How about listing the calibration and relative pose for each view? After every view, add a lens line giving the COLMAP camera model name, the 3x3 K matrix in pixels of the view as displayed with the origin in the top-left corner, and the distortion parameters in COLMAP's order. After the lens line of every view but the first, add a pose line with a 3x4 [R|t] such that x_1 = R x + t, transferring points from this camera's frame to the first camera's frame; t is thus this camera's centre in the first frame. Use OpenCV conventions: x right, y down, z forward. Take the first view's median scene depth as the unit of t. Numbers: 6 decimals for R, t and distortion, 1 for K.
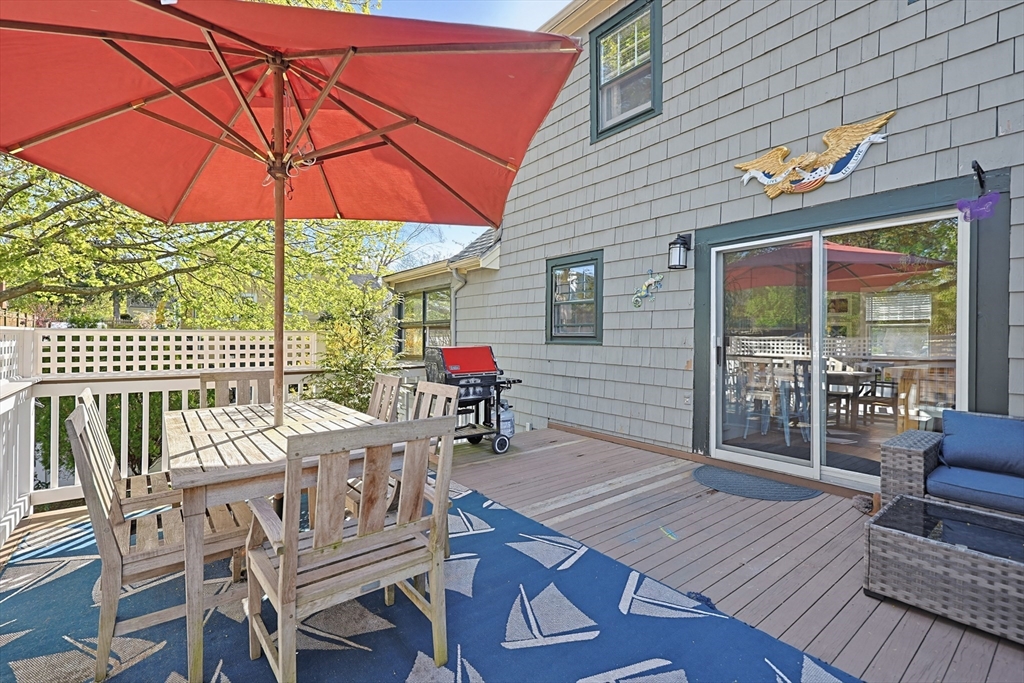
lens RADIAL K [[448.8, 0, 522.5], [0, 448.8, 341.4], [0, 0, 1]] dist [-0.000878, -0.000122]
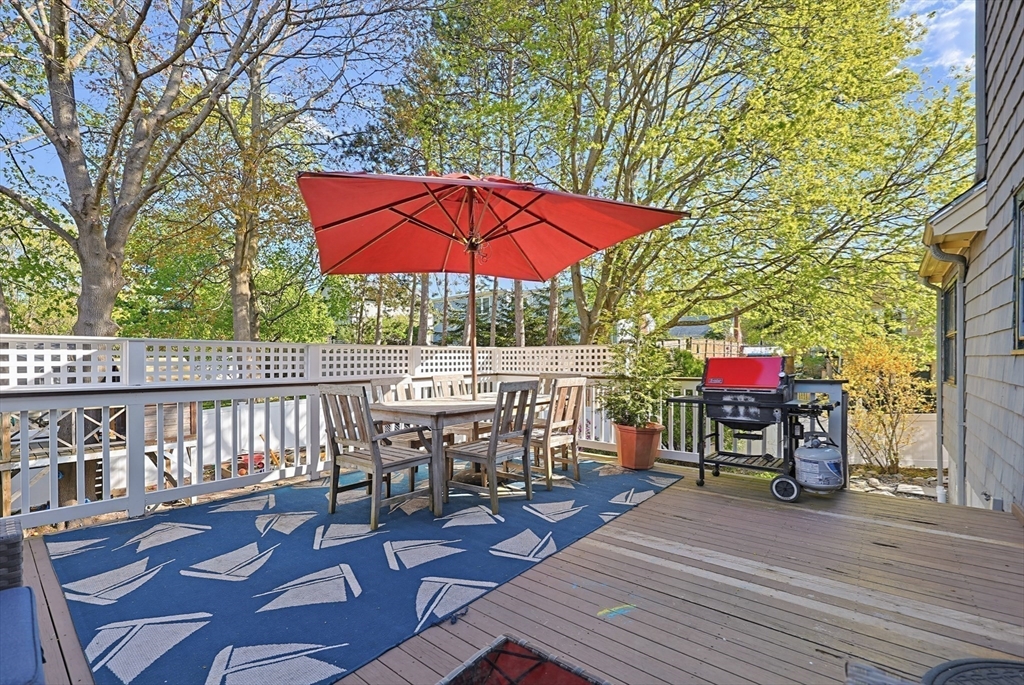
lens RADIAL K [[448.8, 0, 522.5], [0, 448.8, 342.4], [0, 0, 1]] dist [-0.000878, -0.000122]
pose [[0.221333, -0.038467, -0.974439, 0.923187], [-0.001839, 0.999203, -0.039862, 0.027319], [0.975197, 0.010615, 0.221086, 0.636922]]
